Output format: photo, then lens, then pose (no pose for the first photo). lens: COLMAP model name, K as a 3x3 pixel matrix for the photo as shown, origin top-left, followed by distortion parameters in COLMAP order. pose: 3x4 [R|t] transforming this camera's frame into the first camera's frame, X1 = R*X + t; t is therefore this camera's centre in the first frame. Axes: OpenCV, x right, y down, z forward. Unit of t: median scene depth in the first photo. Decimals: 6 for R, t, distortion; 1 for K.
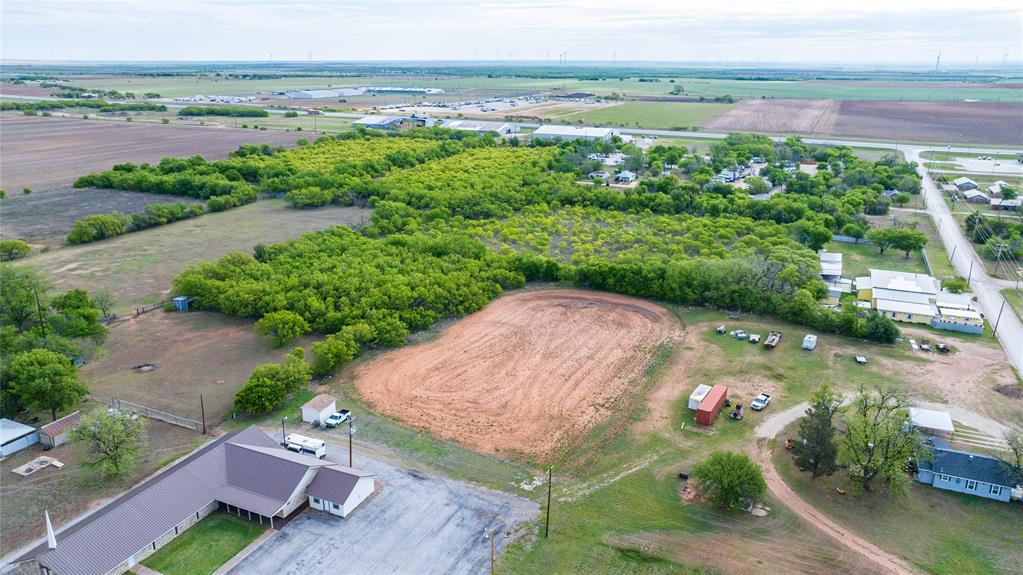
lens RADIAL K [[716.1, 0, 511.5], [0, 716.1, 287.5], [0, 0, 1]] dist [-0.036843, 0.039036]
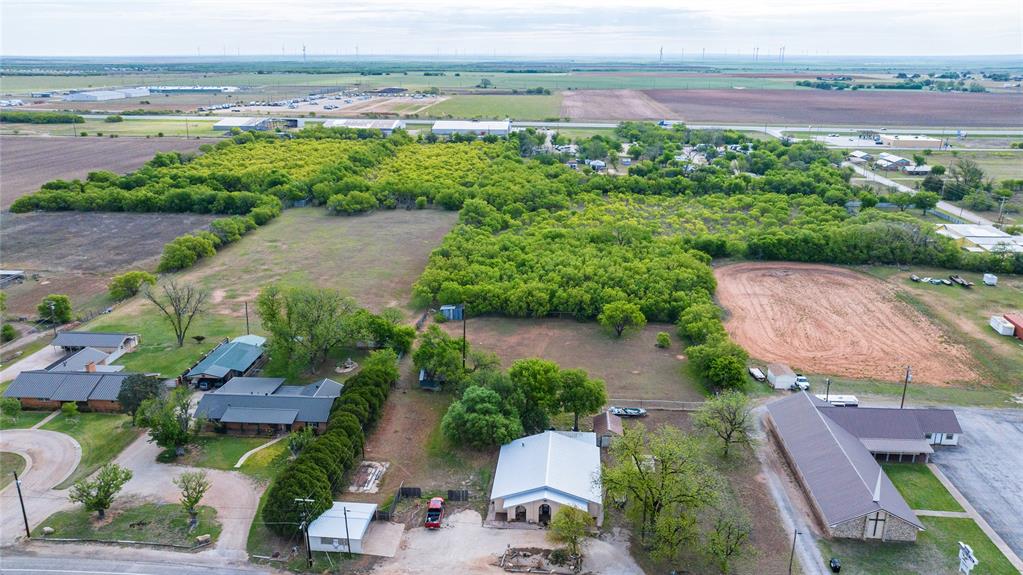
lens RADIAL K [[737.8, 0, 511.5], [0, 737.8, 287.5], [0, 0, 1]] dist [-0.052081, 0.064616]
pose [[0.939932, -0.105596, 0.324617, -0.240407], [0.105794, 0.994241, 0.017093, -0.006372], [-0.324553, 0.018276, 0.945691, 0.017451]]
